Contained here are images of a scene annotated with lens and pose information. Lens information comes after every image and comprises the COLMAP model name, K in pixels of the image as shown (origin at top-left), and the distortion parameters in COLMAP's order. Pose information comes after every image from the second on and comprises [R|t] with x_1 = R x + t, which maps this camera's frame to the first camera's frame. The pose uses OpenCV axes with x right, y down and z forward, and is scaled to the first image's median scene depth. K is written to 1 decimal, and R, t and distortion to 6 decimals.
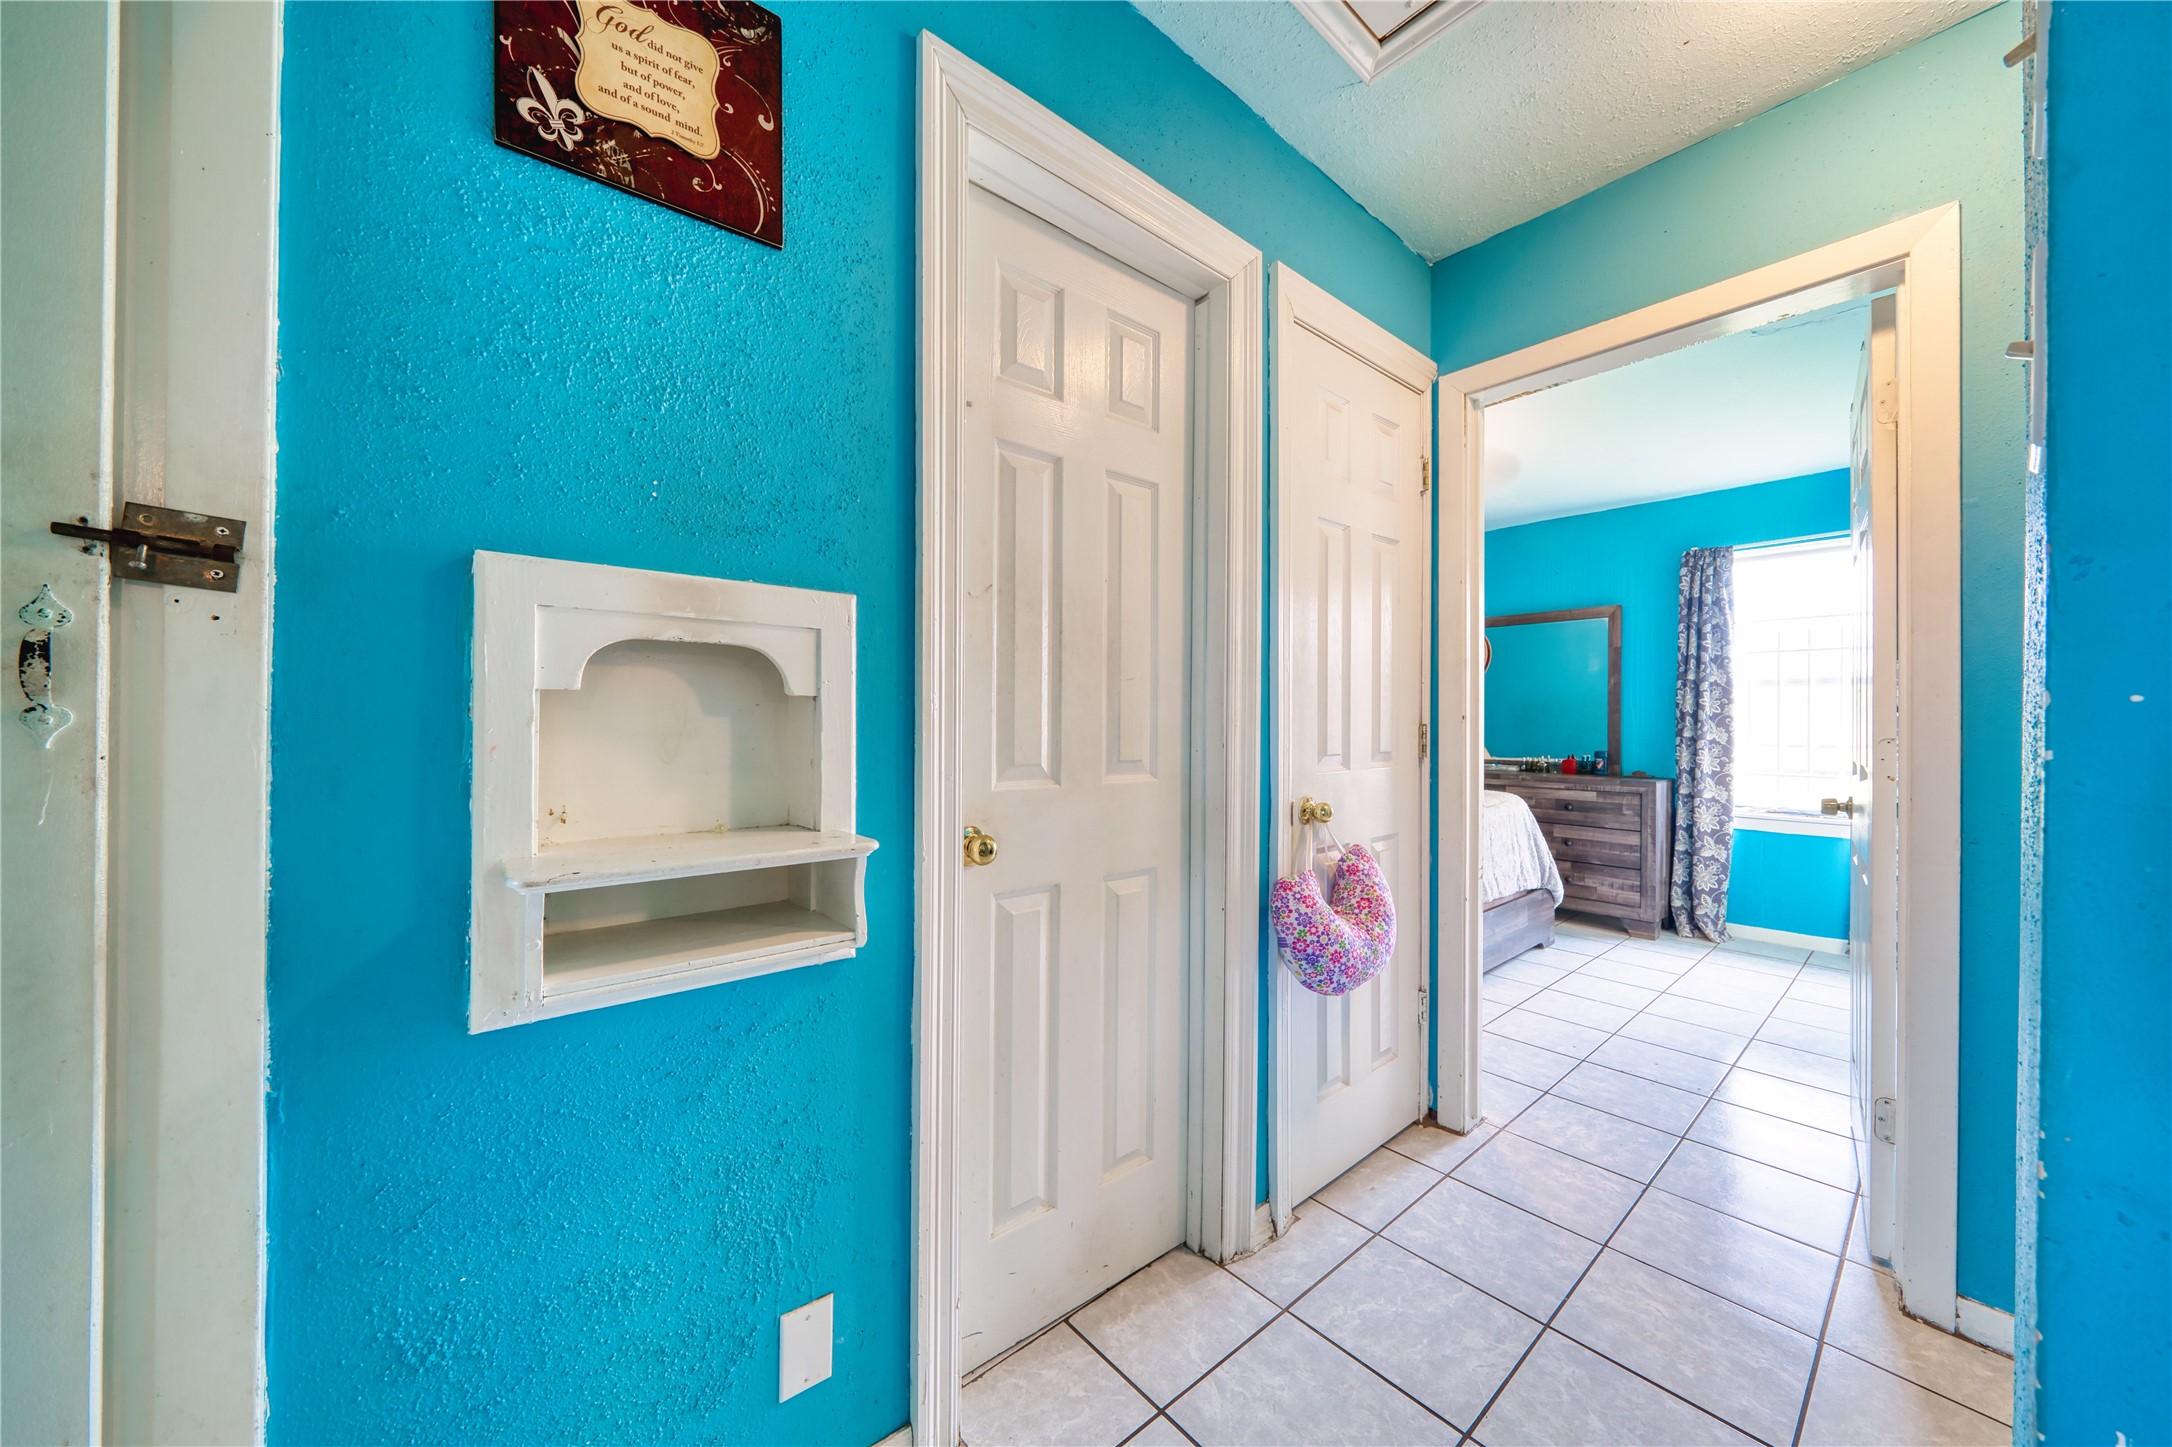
lens RADIAL K [[750.1, 0, 1090.9], [0, 750.1, 721.2], [0, 0, 1]] dist [-0.006921, -0.000058]
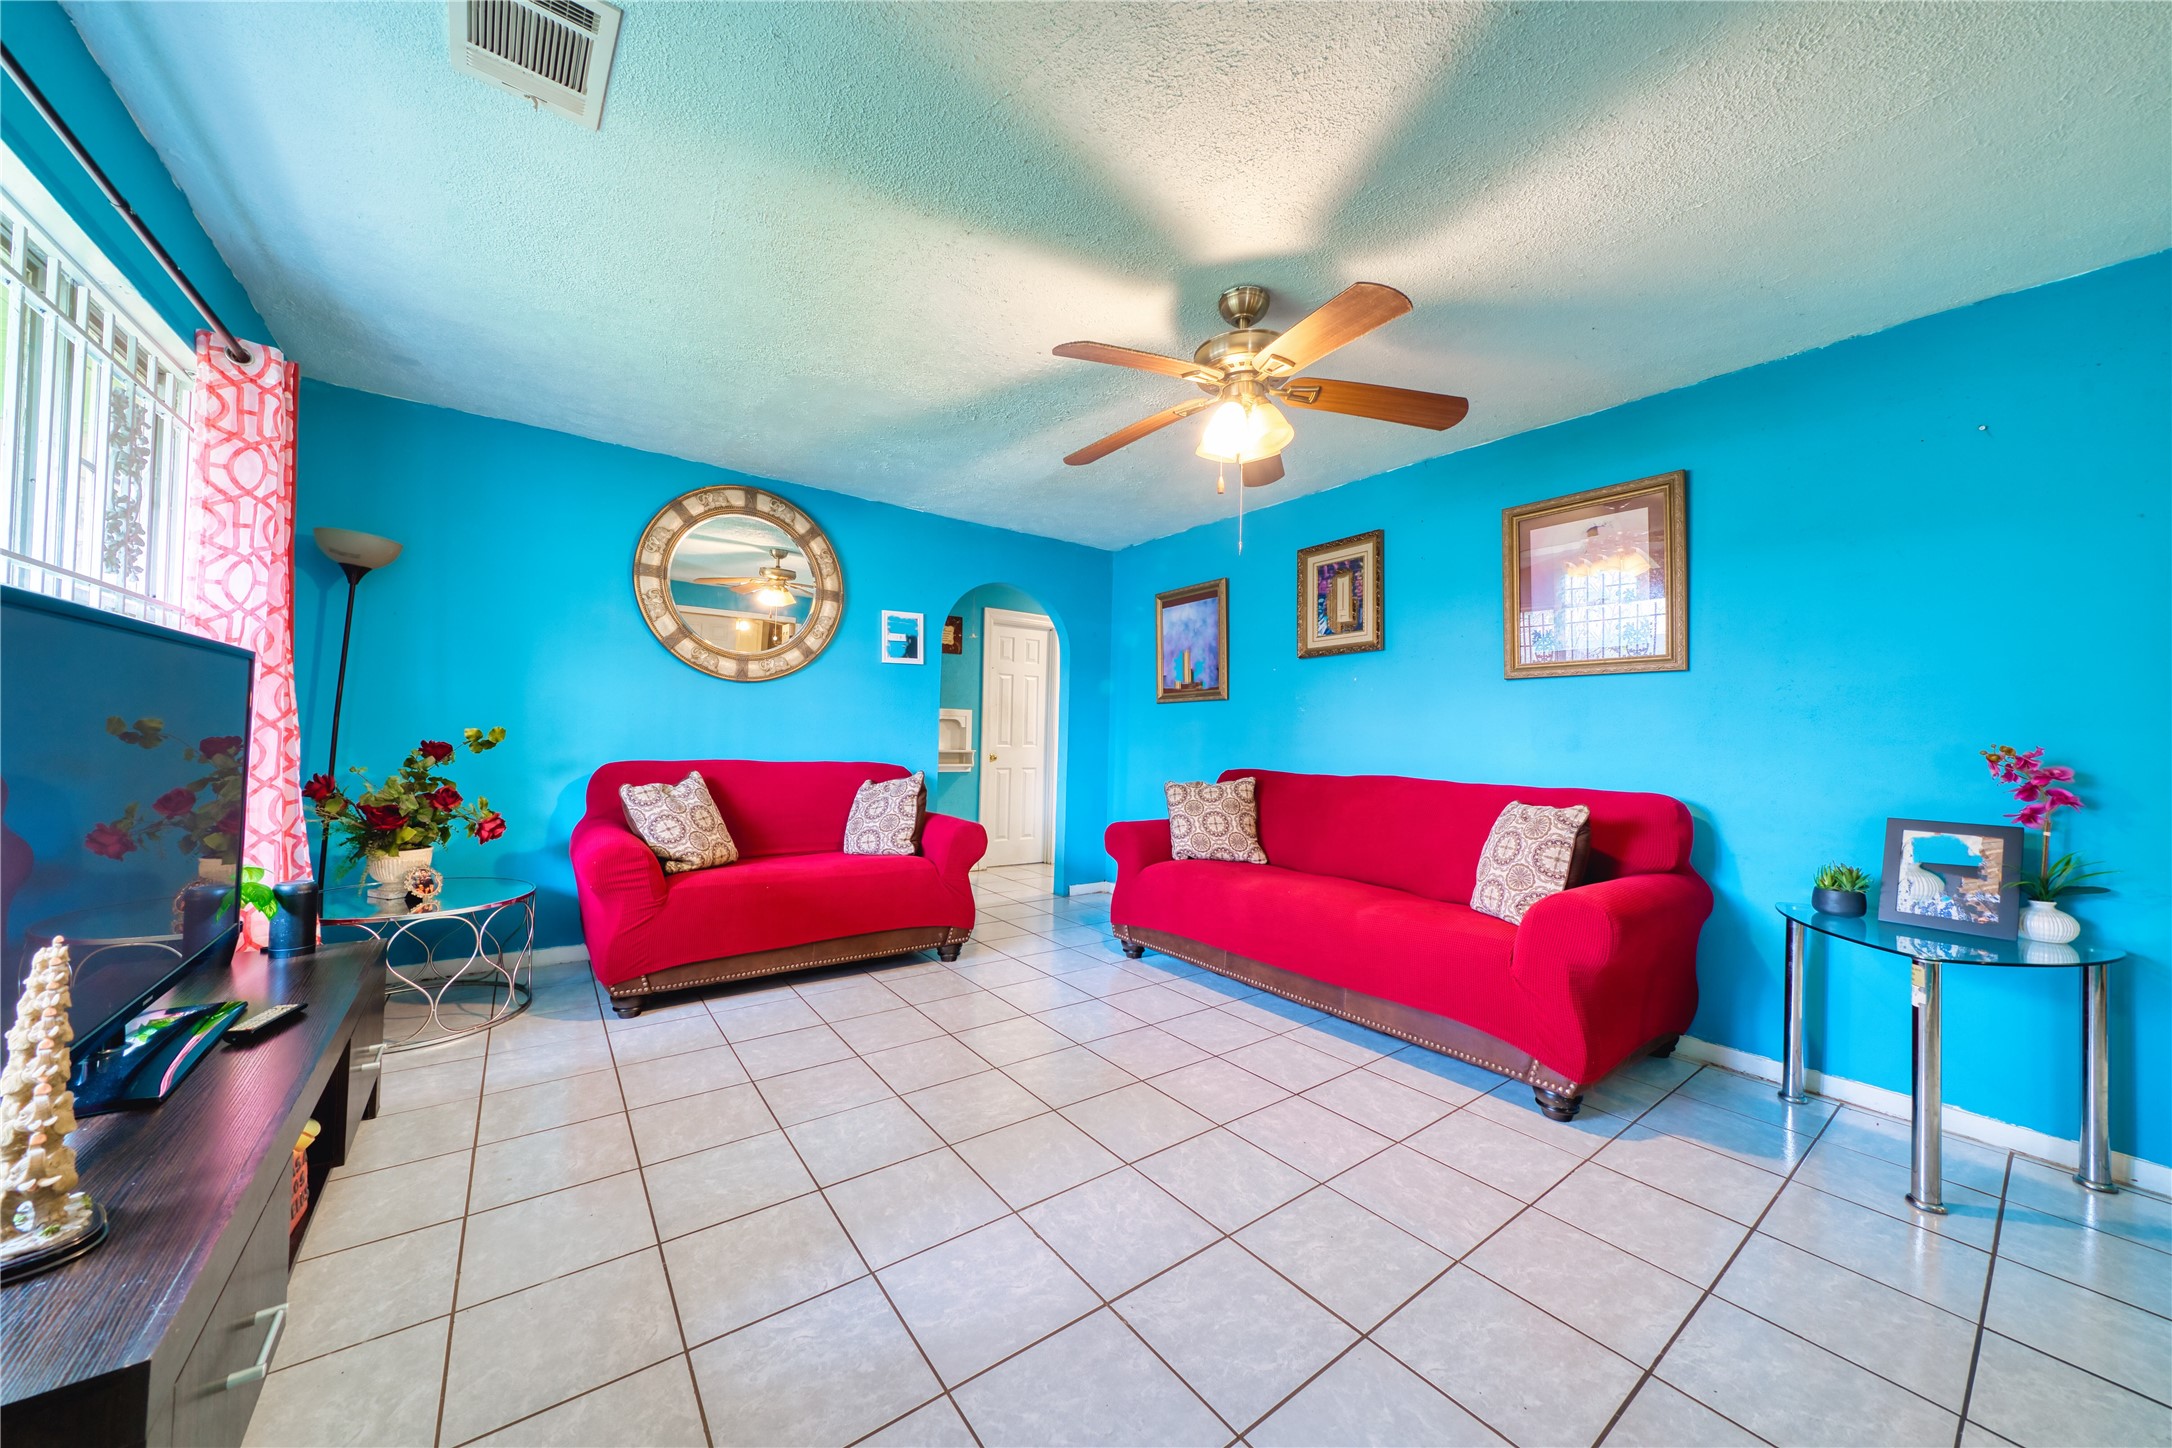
lens RADIAL K [[750.1, 0, 1087.6], [0, 750.1, 723.8], [0, 0, 1]] dist [-0.006921, -0.000058]
pose [[0.997781, 0.020539, -0.063329, 1.051005], [-0.021230, 0.999722, -0.010271, -0.022138], [0.063100, 0.011593, 0.997940, -5.249566]]
